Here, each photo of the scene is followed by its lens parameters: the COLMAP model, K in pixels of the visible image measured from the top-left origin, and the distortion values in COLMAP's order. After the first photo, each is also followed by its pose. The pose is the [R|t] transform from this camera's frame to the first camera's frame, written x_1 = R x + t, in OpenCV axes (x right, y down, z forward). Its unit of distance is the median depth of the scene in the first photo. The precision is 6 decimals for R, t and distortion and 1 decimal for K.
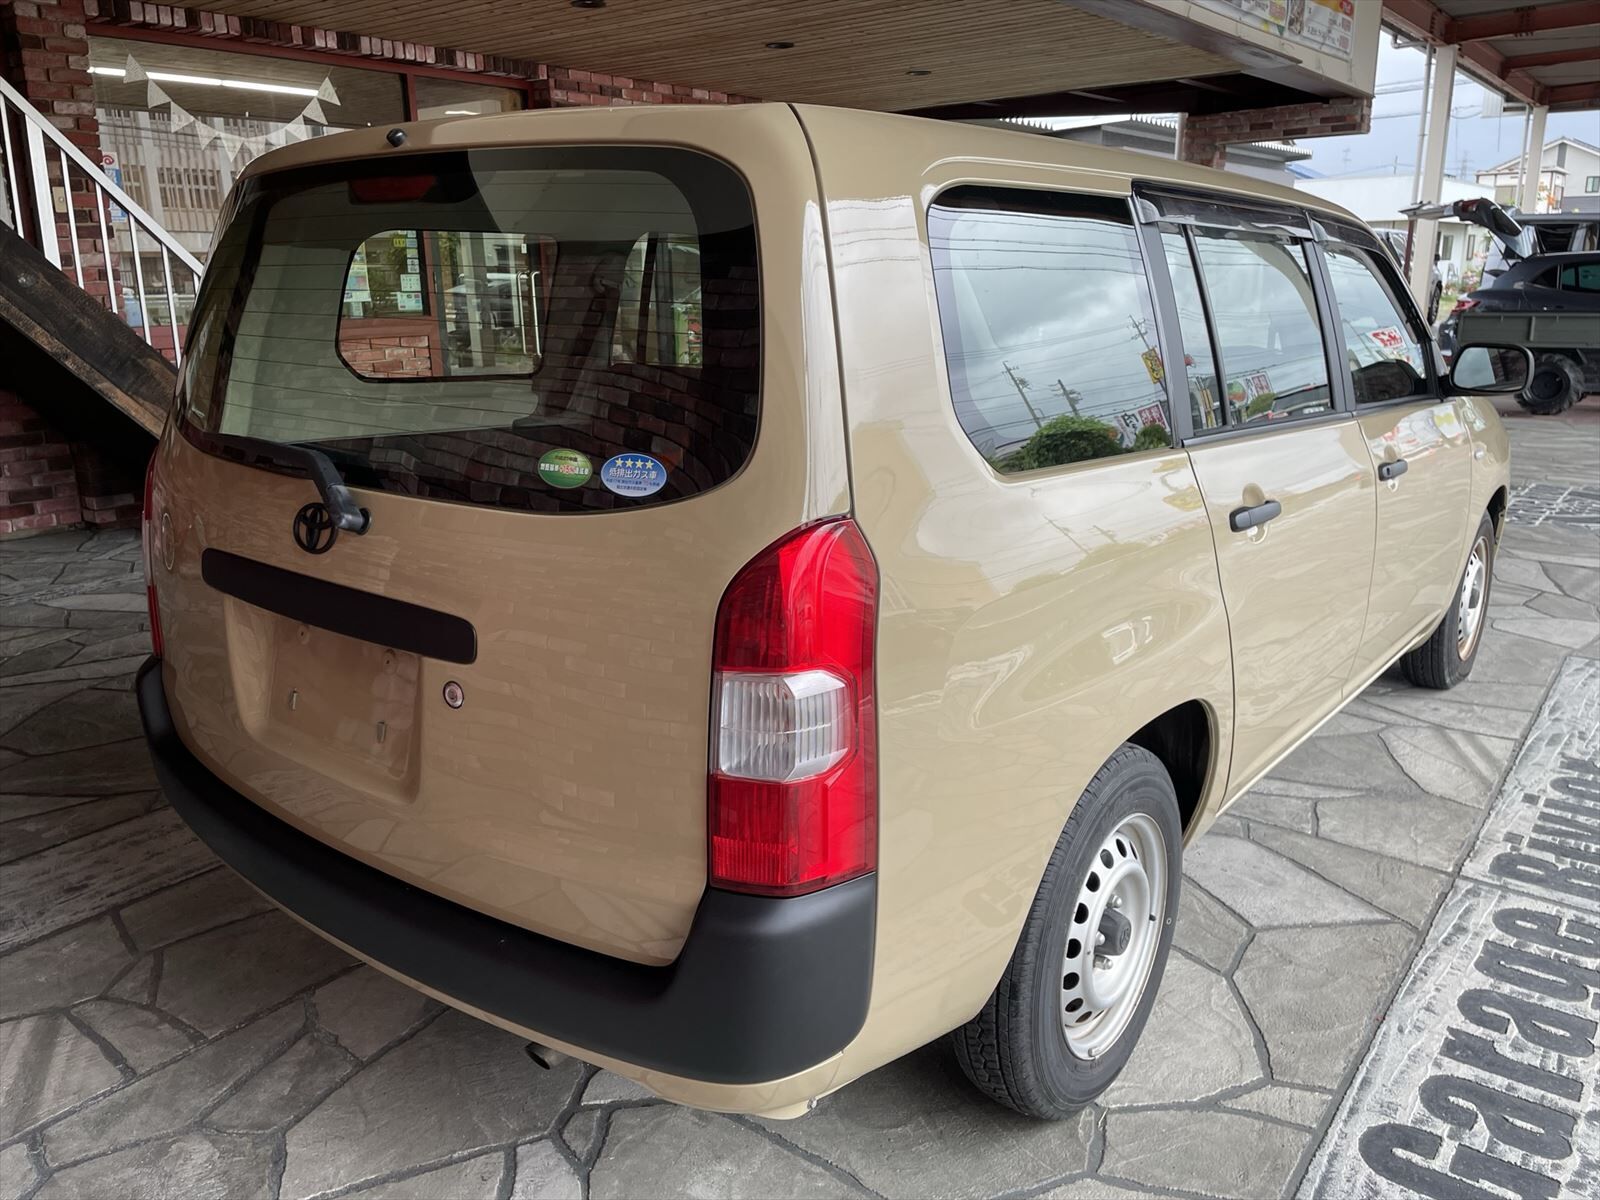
lens RADIAL K [[1208.4, 0, 795.7], [0, 1208.4, 588.6], [0, 0, 1]] dist [0.092197, -0.110685]
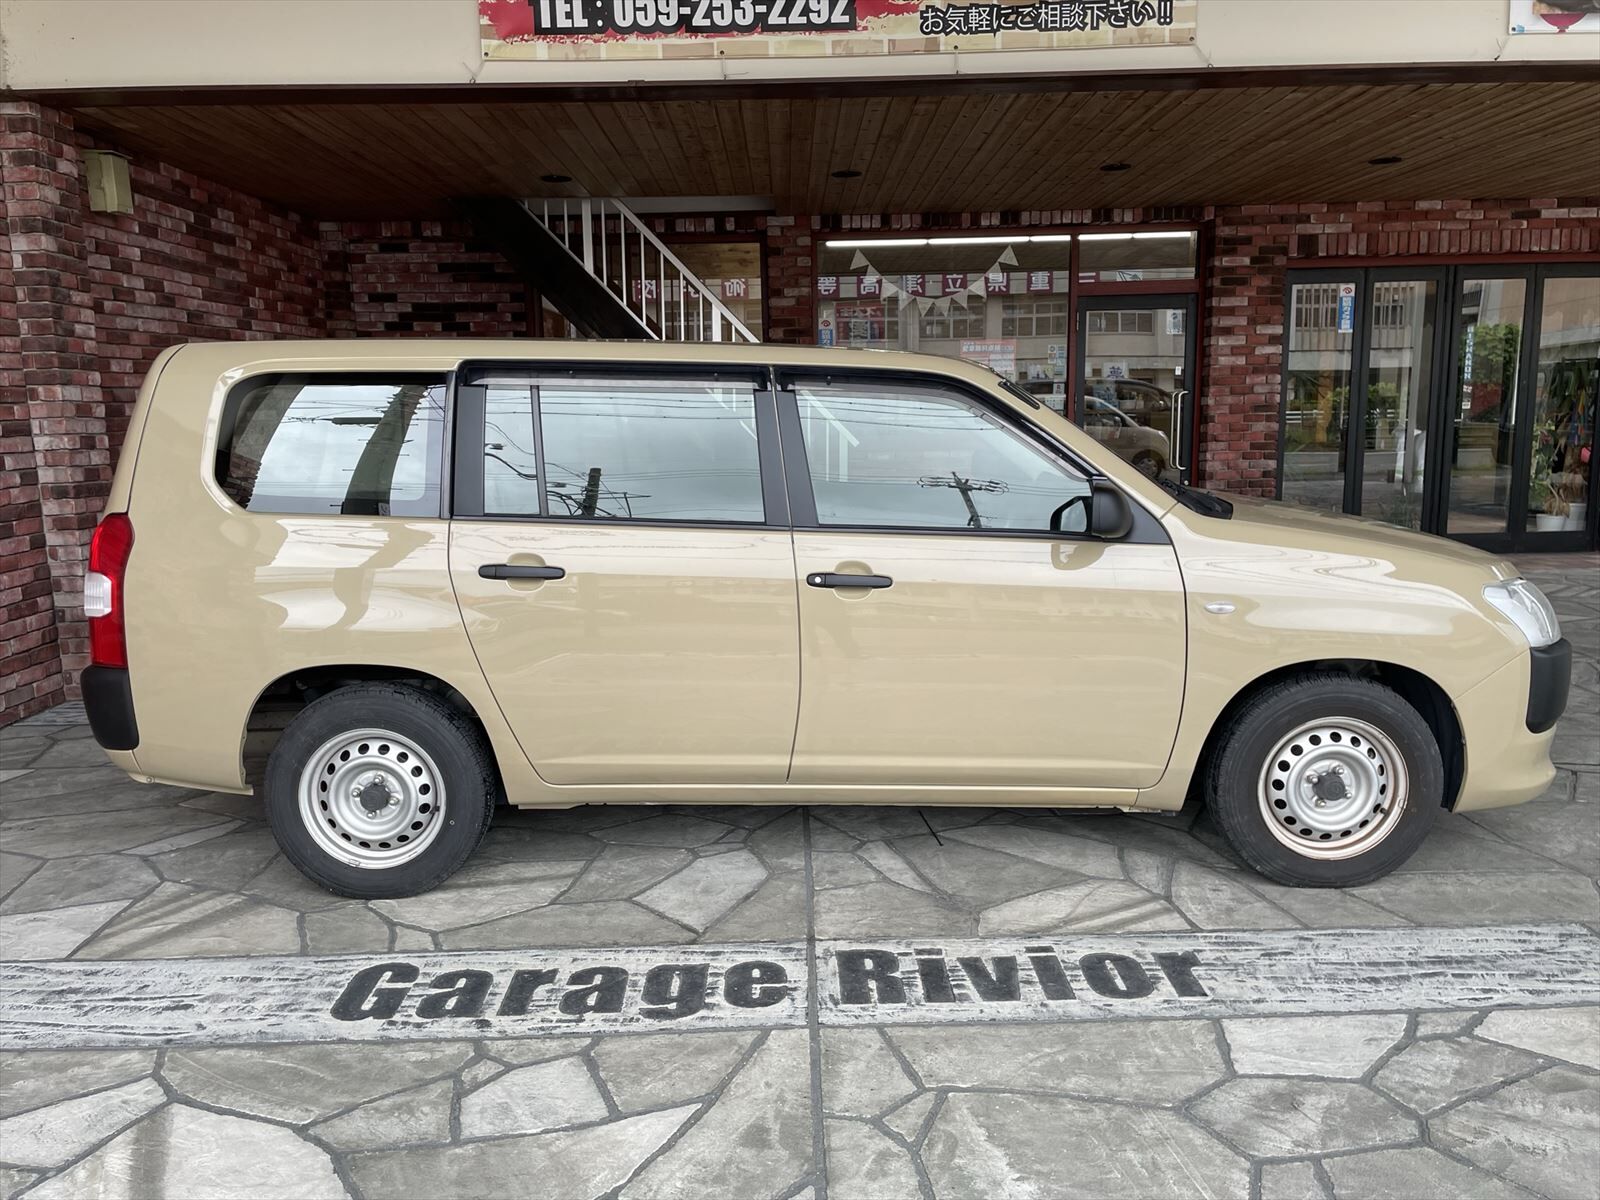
lens RADIAL K [[1208.4, 0, 796.2], [0, 1208.4, 590.0], [0, 0, 1]] dist [0.092197, -0.110685]
pose [[0.618934, 0.123796, -0.775626, 1.013359], [-0.189637, 0.981839, 0.005383, -0.063407], [0.762206, 0.143756, 0.631170, 0.181965]]
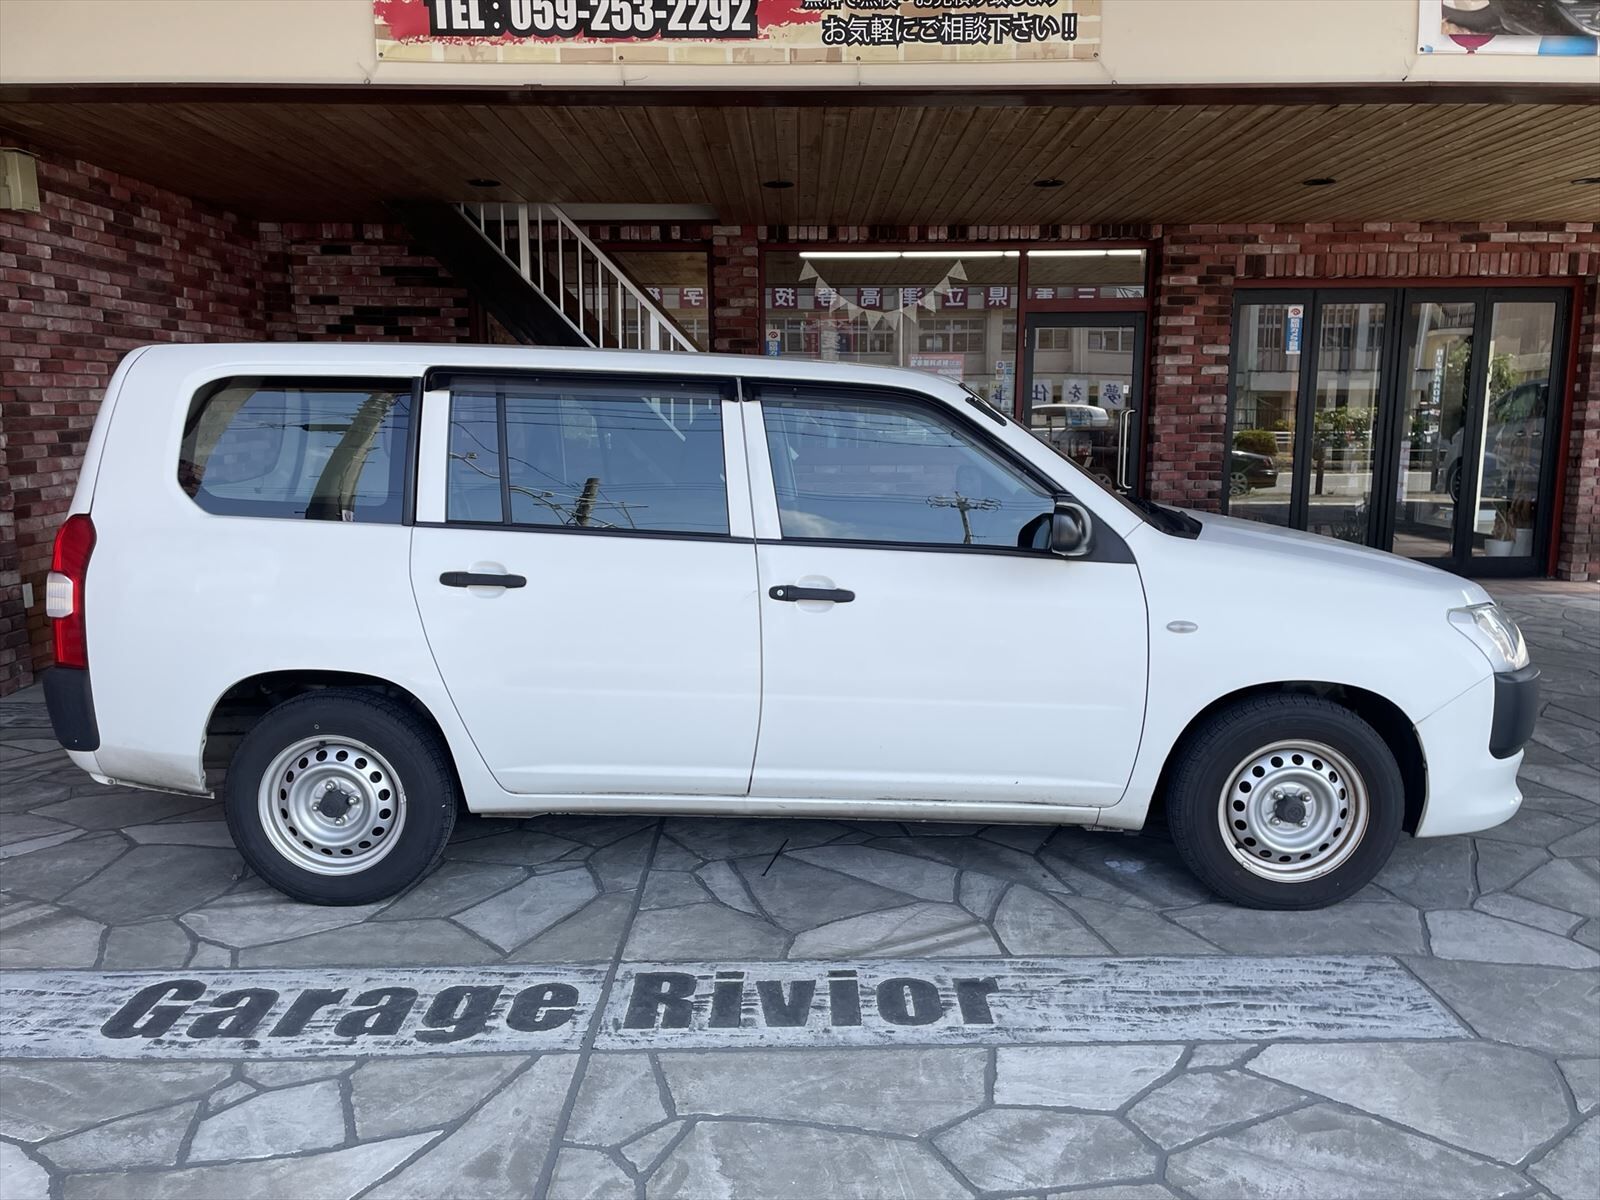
lens RADIAL K [[1208.4, 0, 809.4], [0, 1208.4, 609.8], [0, 0, 1]] dist [0.092197, -0.110685]
pose [[0.620895, 0.139617, -0.771361, 1.084833], [-0.206336, 0.978419, 0.011008, -0.093711], [0.756251, 0.152324, 0.636303, 0.289848]]
